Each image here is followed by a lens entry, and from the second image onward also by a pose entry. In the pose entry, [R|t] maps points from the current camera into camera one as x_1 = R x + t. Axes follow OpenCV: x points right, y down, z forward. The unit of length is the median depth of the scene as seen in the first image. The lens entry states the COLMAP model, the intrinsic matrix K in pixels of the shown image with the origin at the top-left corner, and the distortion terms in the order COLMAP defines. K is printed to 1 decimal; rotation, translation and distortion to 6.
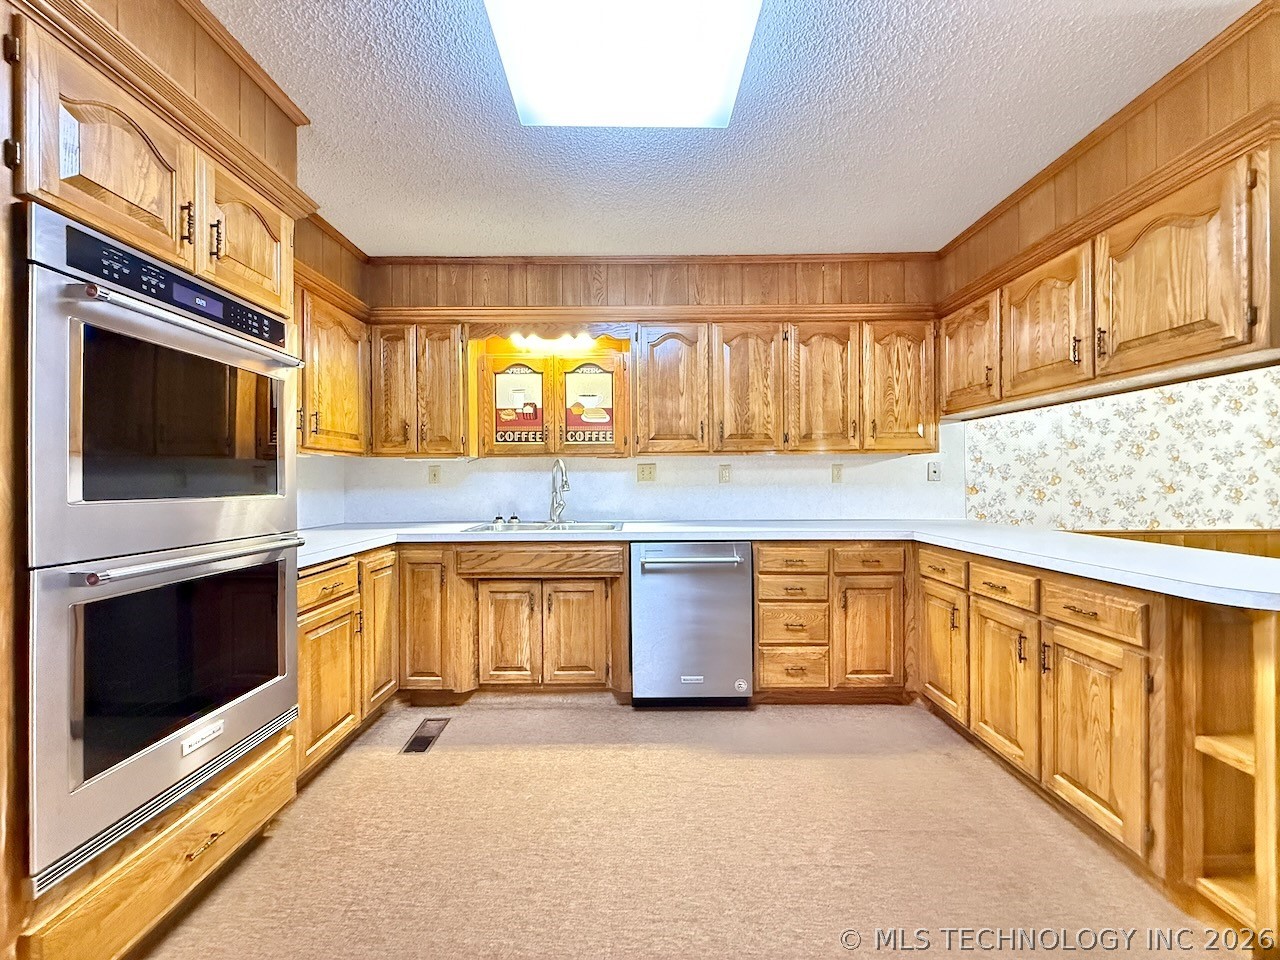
lens RADIAL K [[508.8, 0, 648.5], [0, 508.8, 483.4], [0, 0, 1]] dist [-0.003350, 0.000695]
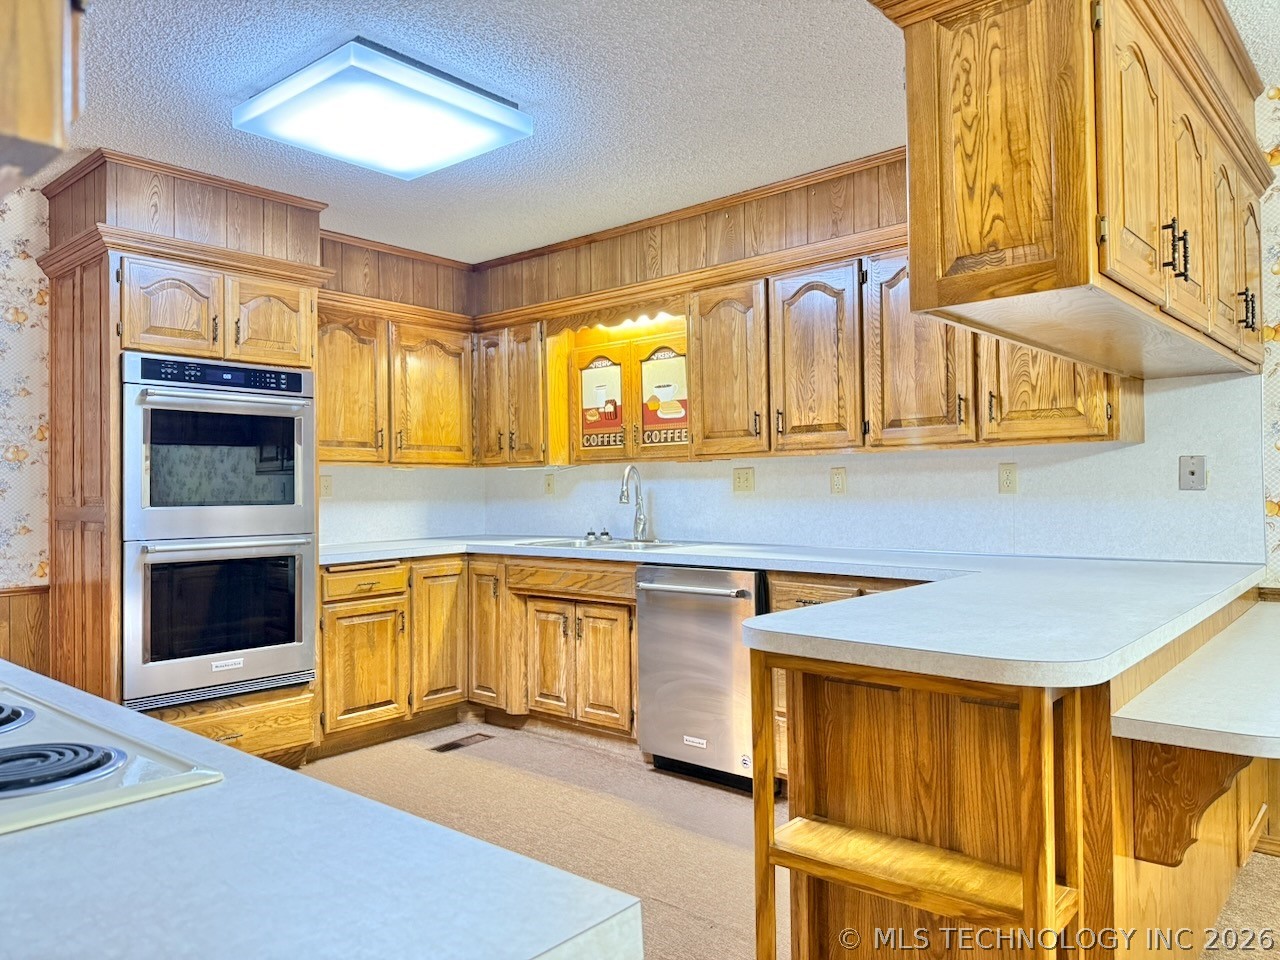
lens RADIAL K [[886.7, 0, 643.2], [0, 886.7, 479.2], [0, 0, 1]] dist [0.047016, -0.042074]
pose [[0.758821, -0.010648, -0.651212, 0.821266], [0.002982, 0.999913, -0.012875, -0.006101], [0.651292, 0.007827, 0.758786, -0.097696]]
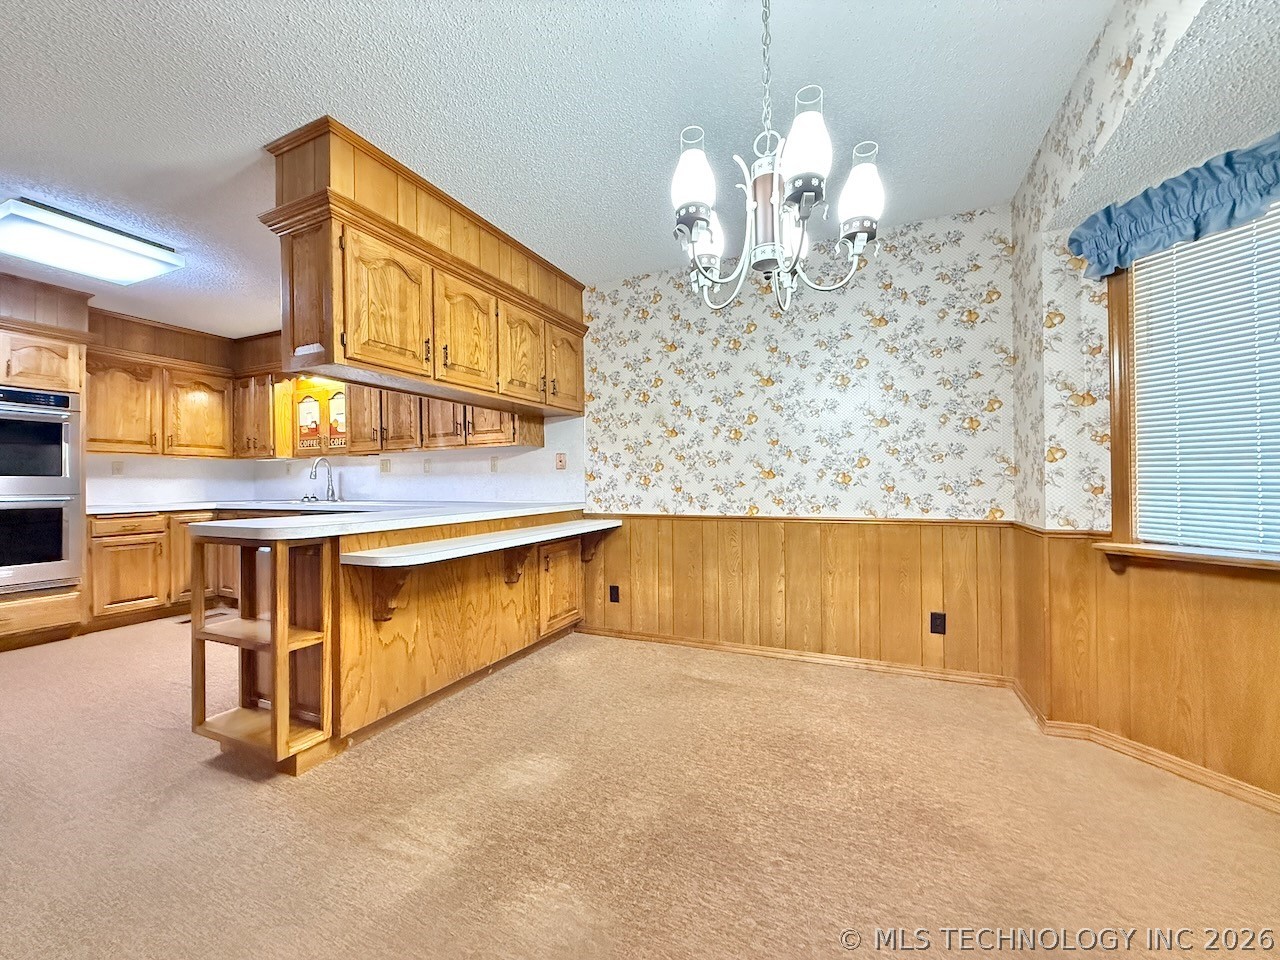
lens RADIAL K [[508.8, 0, 630.9], [0, 508.8, 483.4], [0, 0, 1]] dist [-0.003350, 0.000695]
pose [[0.911505, -0.002638, -0.411280, 1.314260], [0.001826, 0.999996, -0.002367, 0.033508], [0.411284, 0.001407, 0.911506, 0.016132]]
